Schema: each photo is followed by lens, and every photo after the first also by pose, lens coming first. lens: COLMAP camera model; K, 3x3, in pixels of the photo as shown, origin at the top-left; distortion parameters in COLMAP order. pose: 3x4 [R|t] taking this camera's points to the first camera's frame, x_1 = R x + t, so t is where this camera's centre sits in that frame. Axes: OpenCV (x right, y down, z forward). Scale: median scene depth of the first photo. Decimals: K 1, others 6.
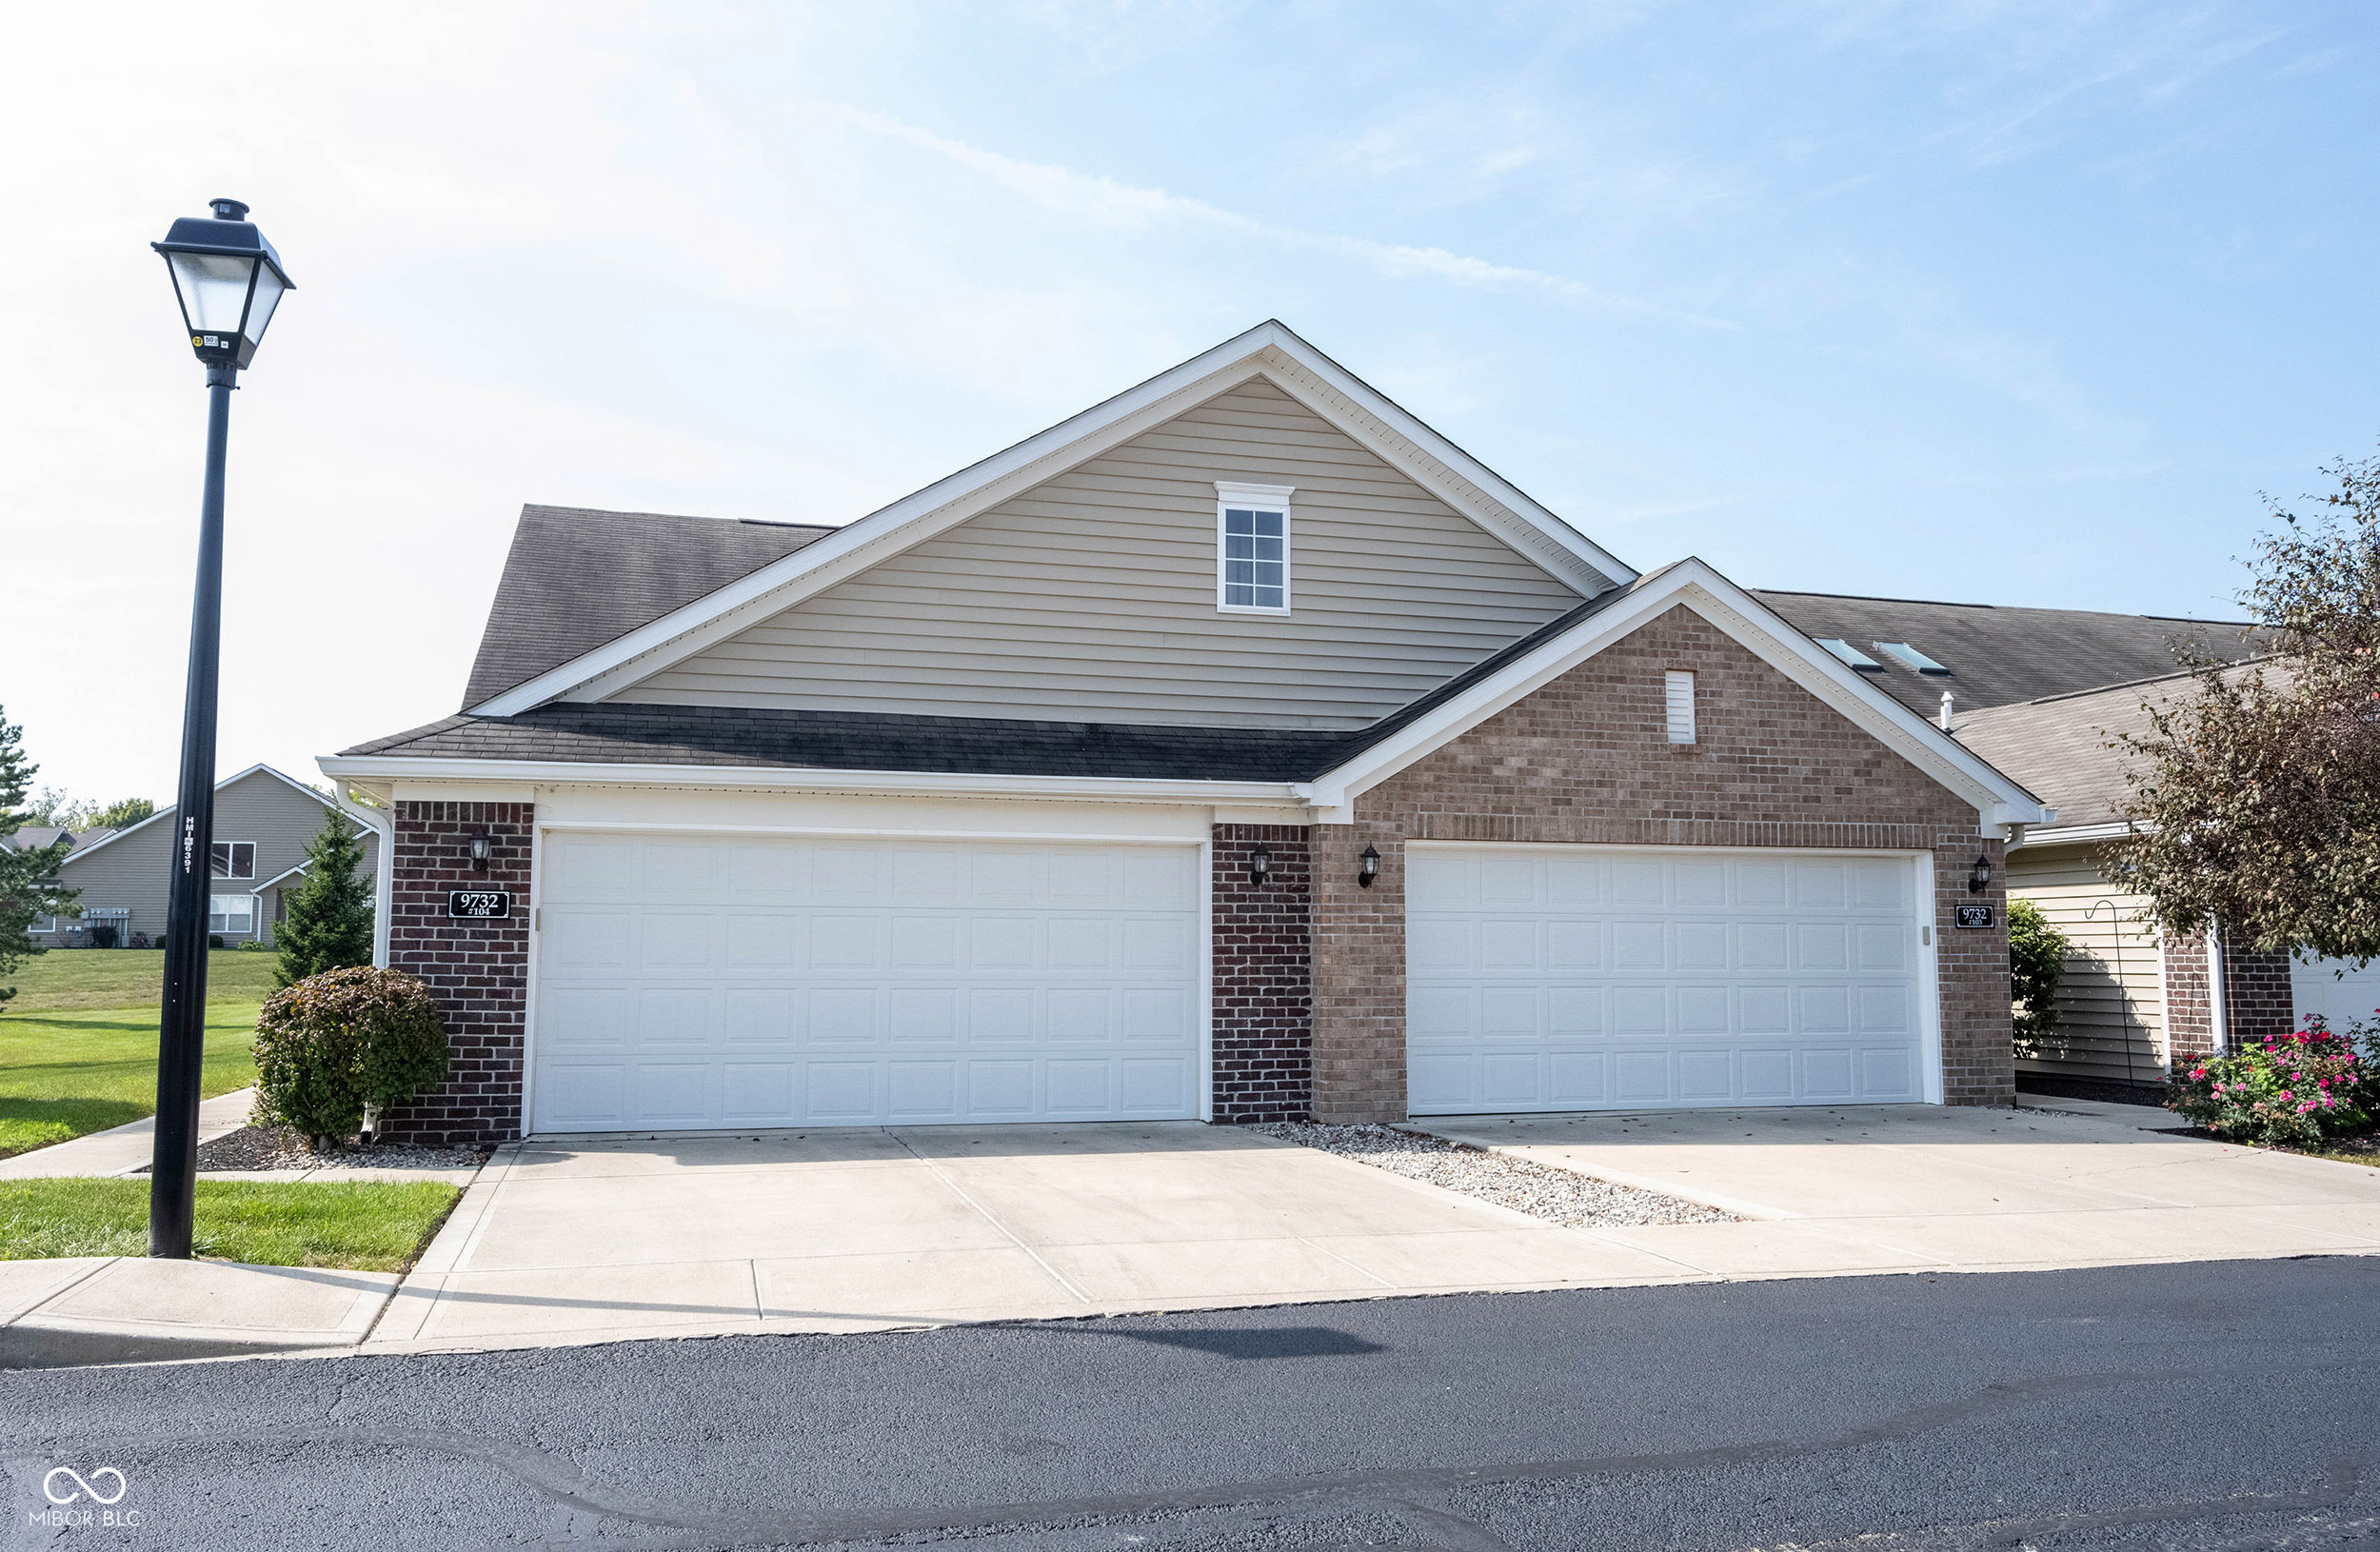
lens RADIAL K [[1728.4, 0, 1190.9], [0, 1728.4, 759.9], [0, 0, 1]] dist [-0.008912, -0.001327]
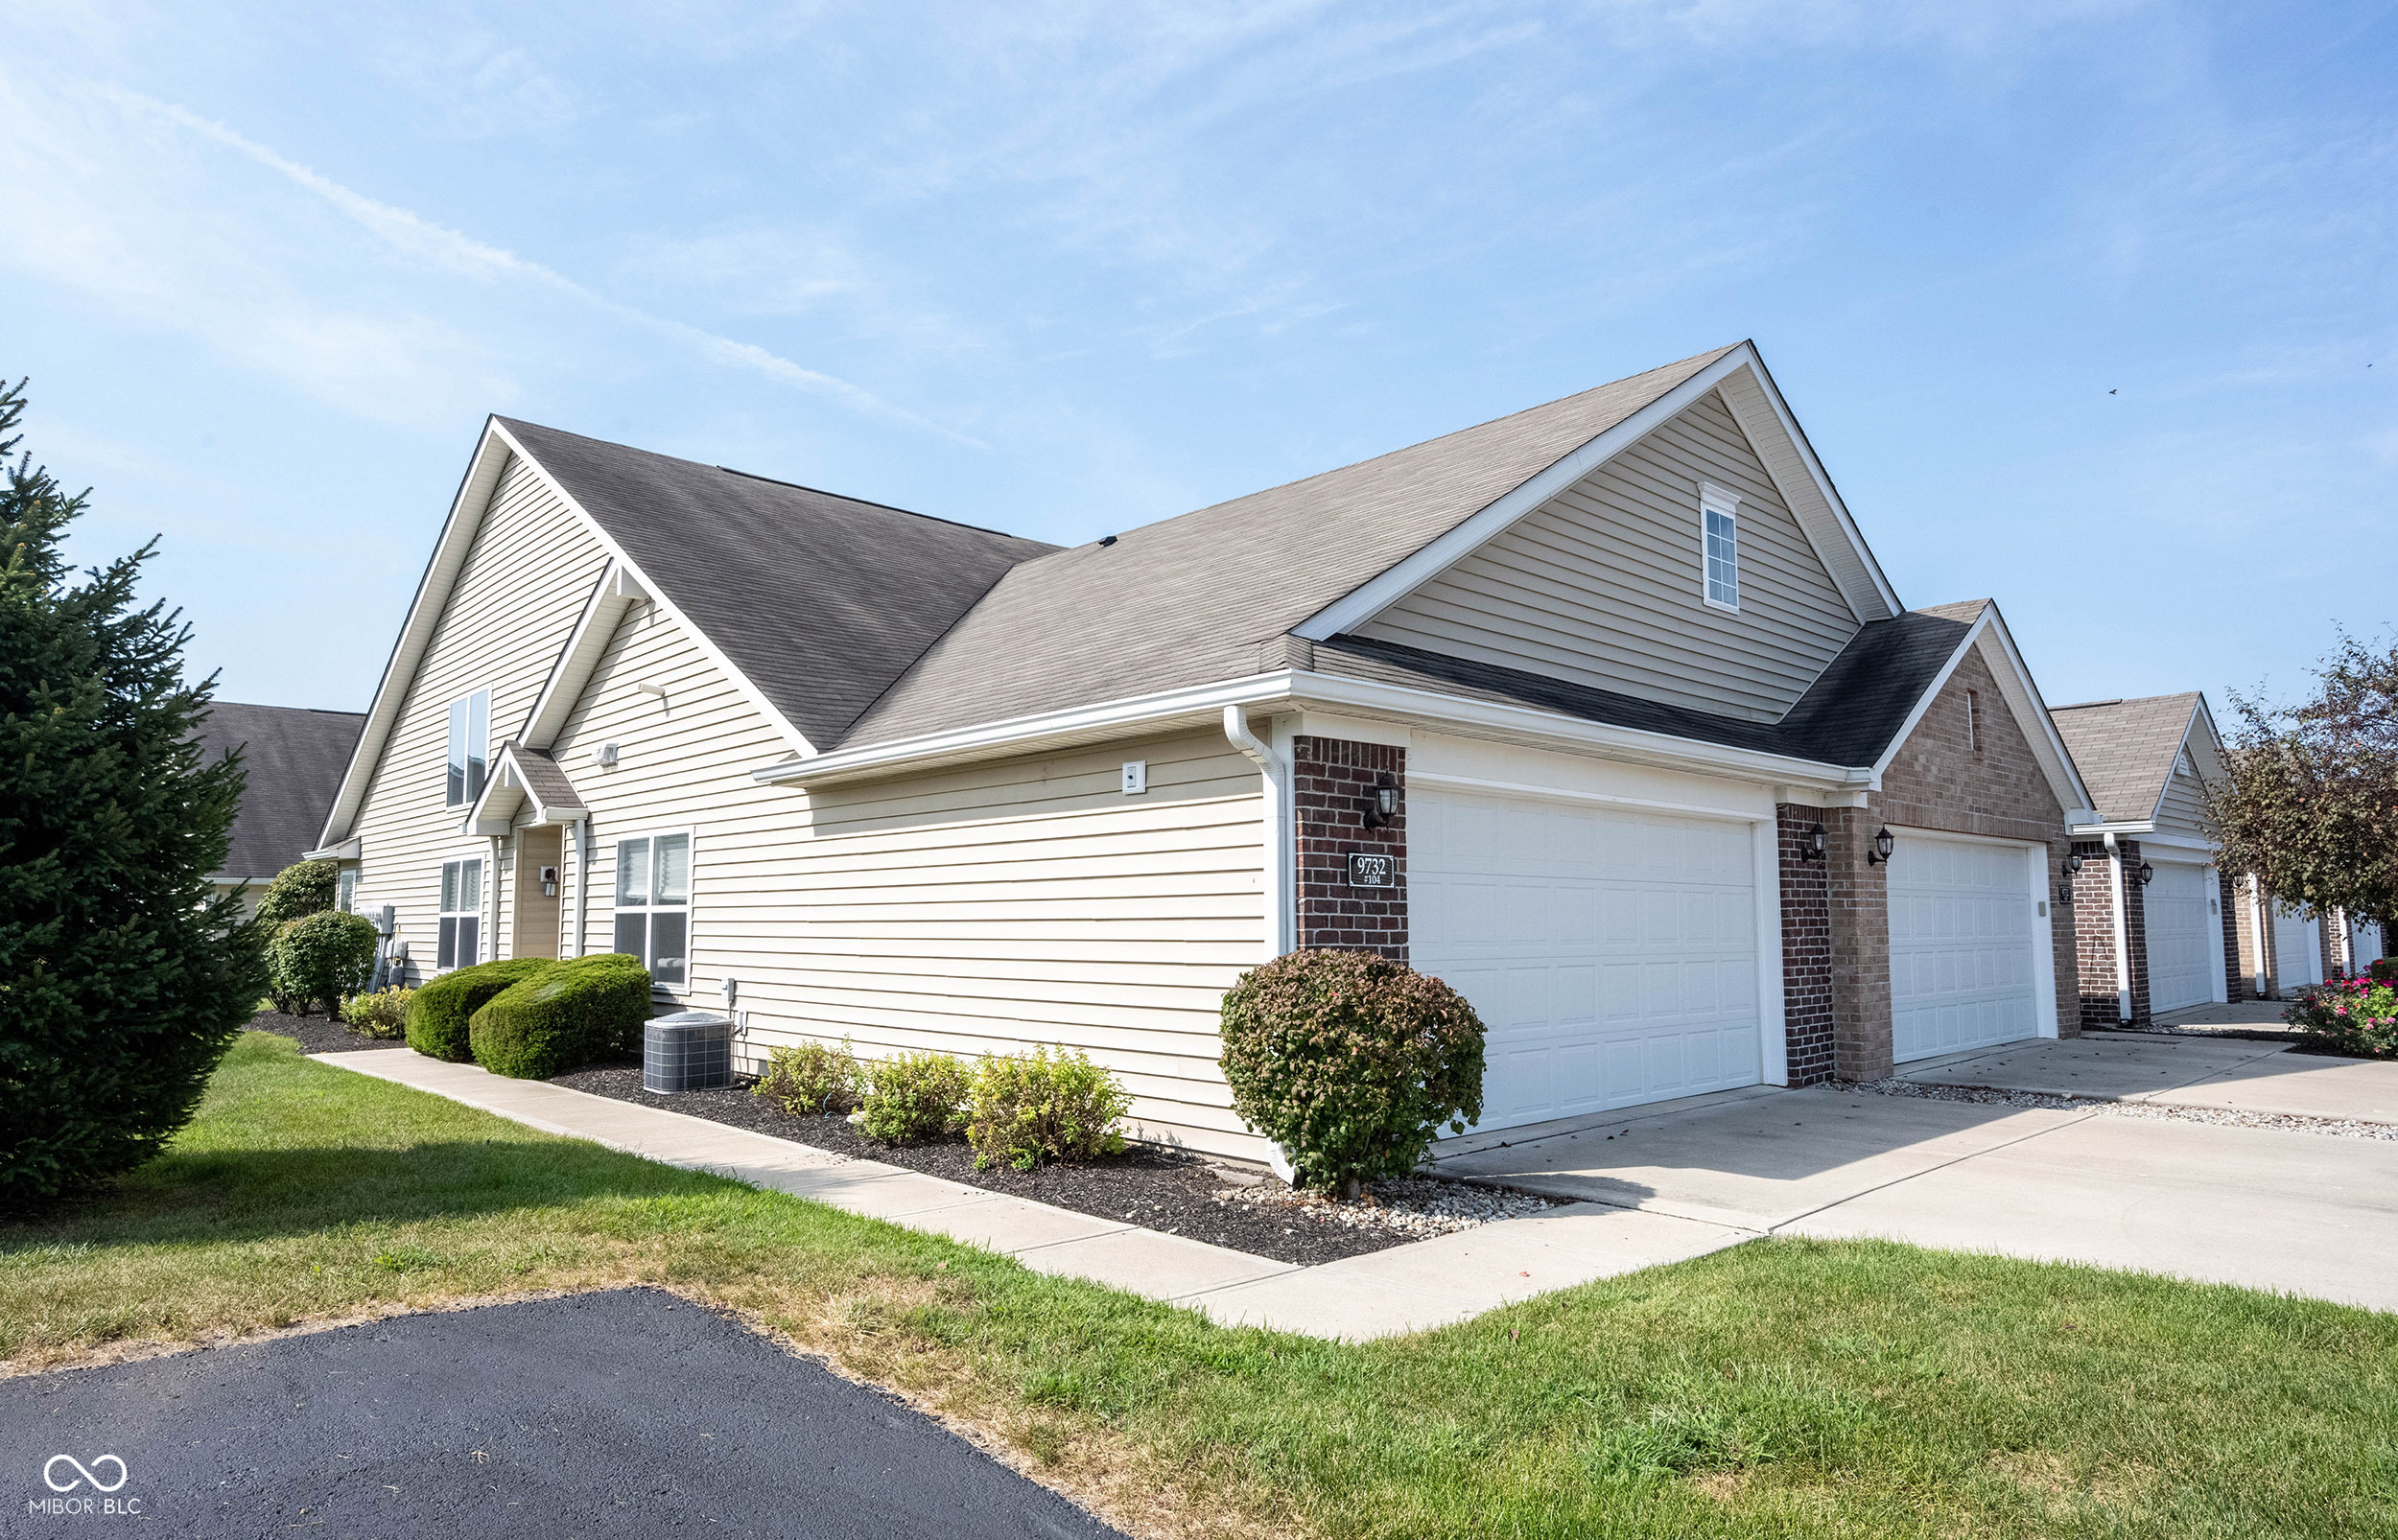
lens RADIAL K [[1353.0, 0, 1199.0], [0, 1353.0, 770.0], [0, 0, 1]] dist [-0.004103, -0.001291]
pose [[0.897155, 0.046261, 0.439286, -0.751049], [-0.047428, 0.998840, -0.008325, 0.045518], [-0.439162, -0.013365, 0.898309, 0.465060]]
